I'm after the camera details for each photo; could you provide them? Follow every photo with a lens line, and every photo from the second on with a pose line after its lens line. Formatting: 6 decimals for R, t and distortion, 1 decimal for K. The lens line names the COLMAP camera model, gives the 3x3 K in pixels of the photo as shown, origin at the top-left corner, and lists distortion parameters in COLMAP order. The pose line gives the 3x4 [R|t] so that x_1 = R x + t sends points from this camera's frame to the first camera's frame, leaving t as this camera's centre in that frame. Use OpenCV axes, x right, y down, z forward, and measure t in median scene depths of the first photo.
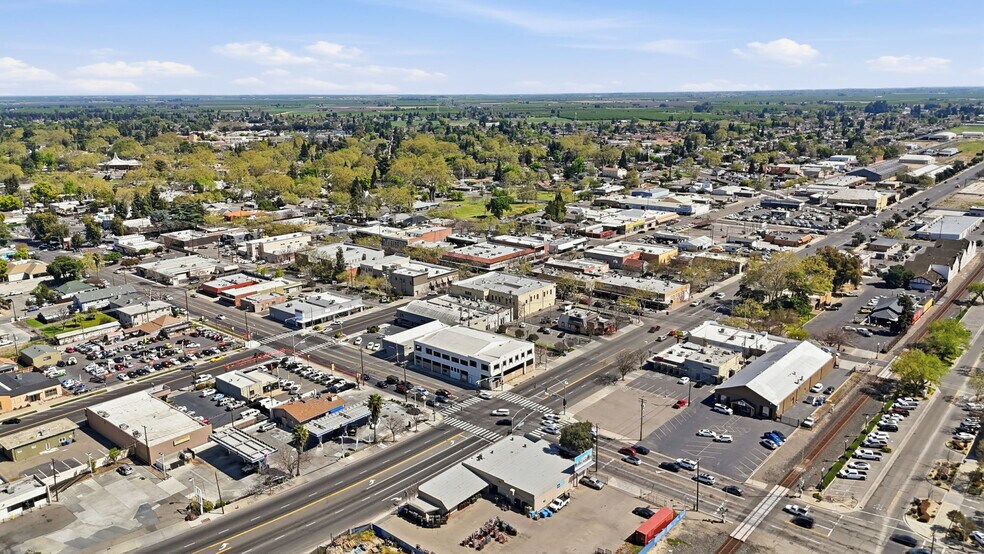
lens RADIAL K [[721.2, 0, 492.0], [0, 721.2, 277.0], [0, 0, 1]] dist [0.139381, -0.311522]
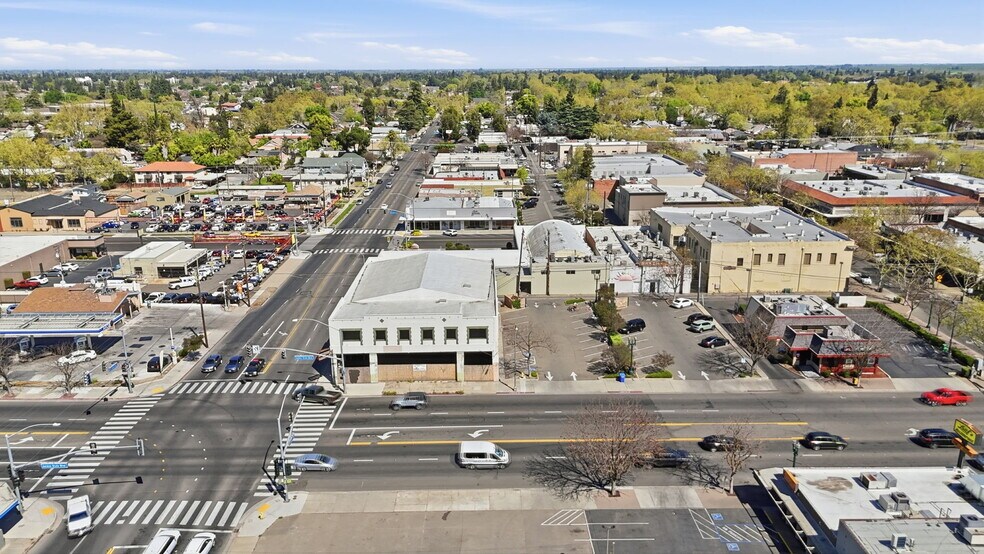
lens RADIAL K [[723.6, 0, 492.0], [0, 723.6, 277.0], [0, 0, 1]] dist [0.087748, -0.105427]
pose [[0.662170, 0.213207, -0.718382, 0.279509], [-0.186677, 0.975380, 0.117411, 0.019175], [0.725729, 0.056360, 0.685669, 0.589836]]
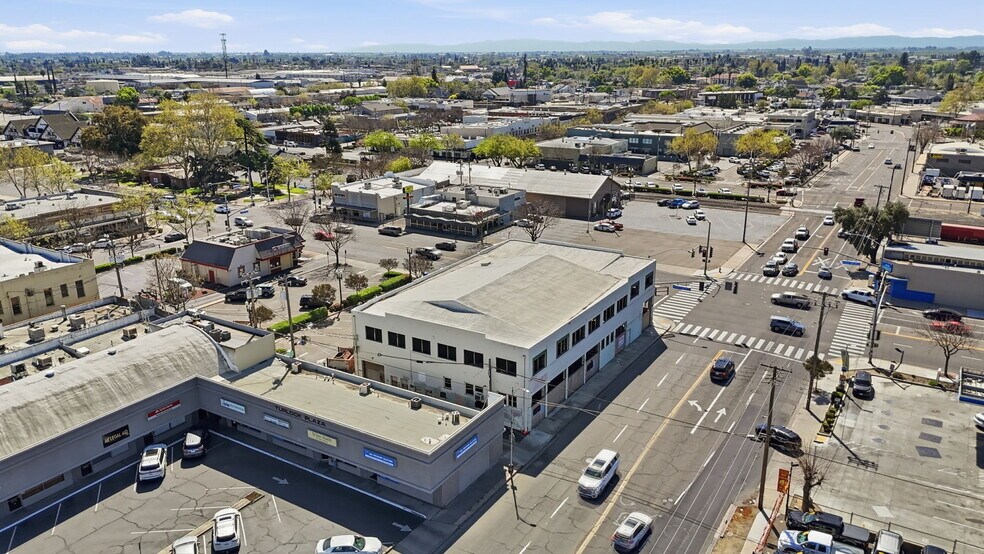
lens RADIAL K [[723.6, 0, 492.0], [0, 723.6, 277.0], [0, 0, 1]] dist [0.087748, -0.105427]
pose [[-0.151784, -0.280549, 0.947763, -0.304475], [0.253623, 0.915713, 0.311680, -0.023980], [-0.955320, 0.287682, -0.067836, 0.858404]]
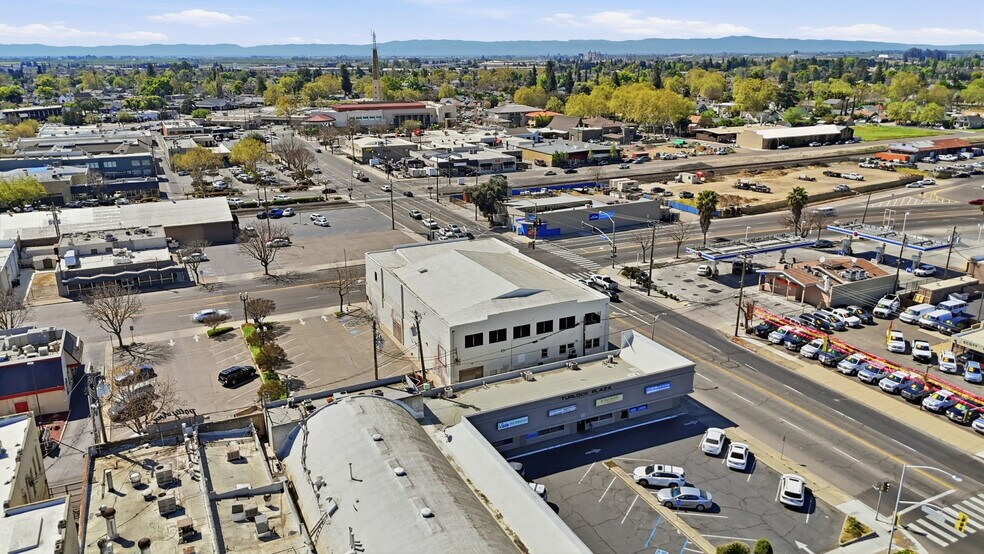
lens RADIAL K [[723.6, 0, 492.0], [0, 723.6, 277.0], [0, 0, 1]] dist [0.087748, -0.105427]
pose [[-0.917905, -0.099350, 0.384163, -0.164824], [0.114844, 0.860197, 0.496863, -0.098681], [-0.379819, 0.500191, -0.778169, 1.101159]]
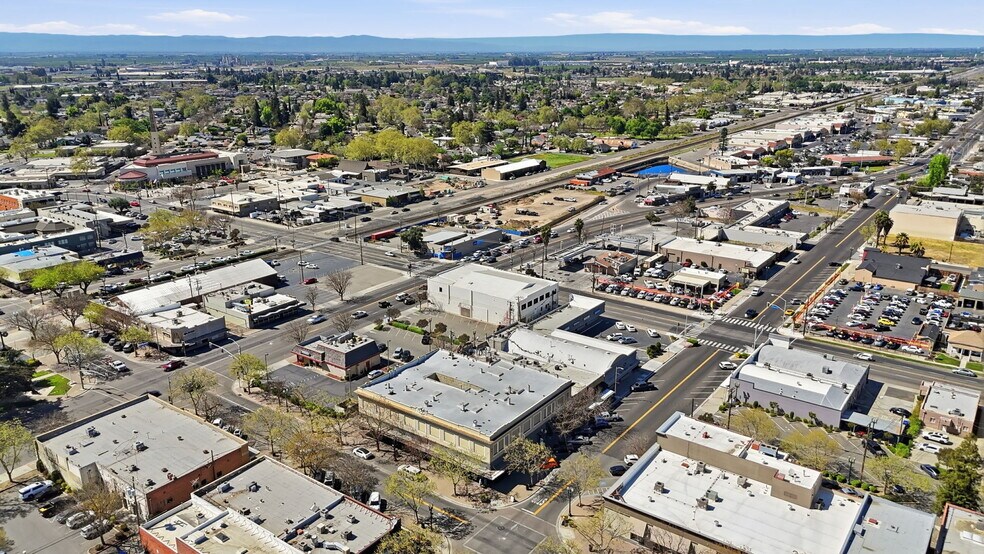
lens RADIAL K [[723.6, 0, 492.0], [0, 723.6, 277.0], [0, 0, 1]] dist [0.087748, -0.105427]
pose [[-0.997037, 0.037882, -0.066943, 0.030757], [-0.003002, 0.850487, 0.525988, -0.334139], [0.076859, 0.524631, -0.847853, 1.478921]]
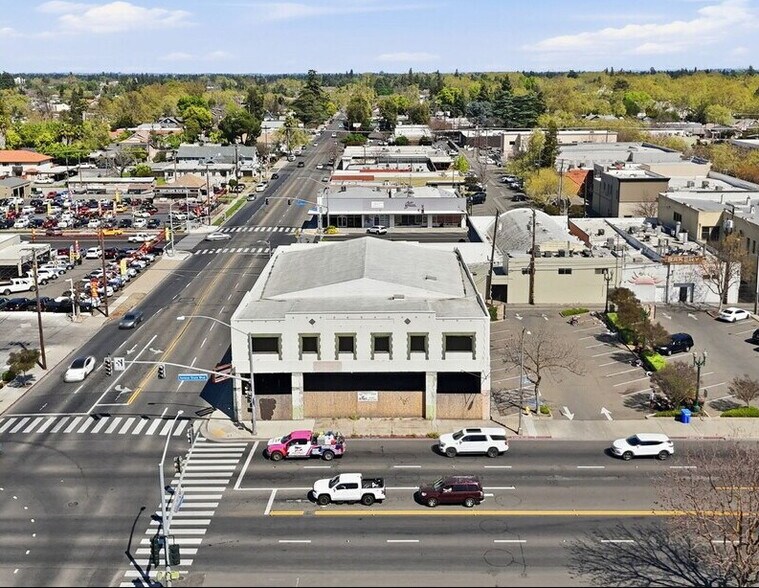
lens RADIAL K [[875.2, 0, 376.9], [0, 875.2, 247.7], [0, 0, 1]] dist [0.108111, -0.166863]
pose [[0.647567, 0.157091, -0.745640, 0.215977], [-0.191118, 0.980726, 0.040639, 0.050873], [0.737652, 0.116189, 0.665109, 0.619820]]
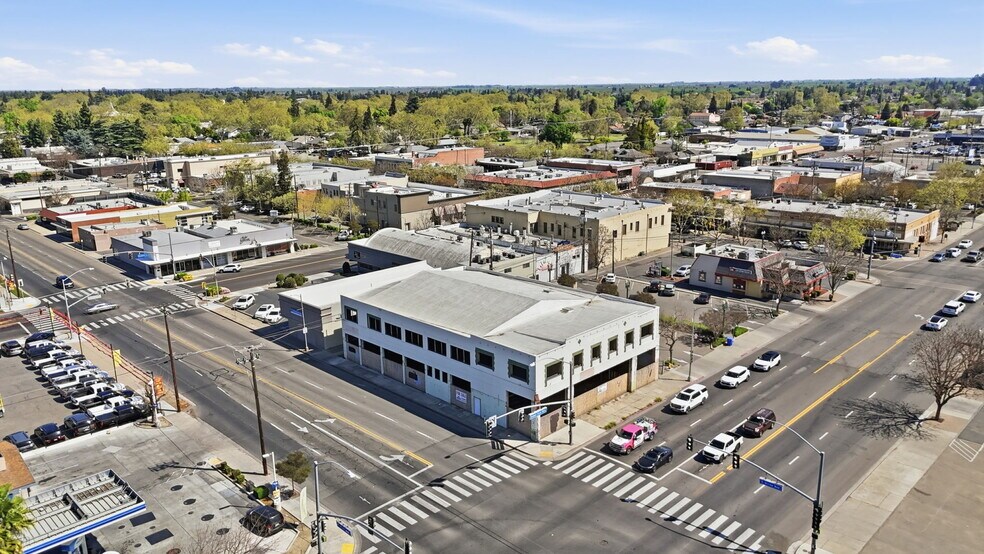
lens RADIAL K [[723.6, 0, 492.0], [0, 723.6, 277.0], [0, 0, 1]] dist [0.087748, -0.105427]
pose [[0.997187, 0.017049, -0.072986, 0.001074], [-0.016428, 0.999824, 0.009108, 0.061289], [0.073129, -0.007884, 0.997291, 0.516829]]
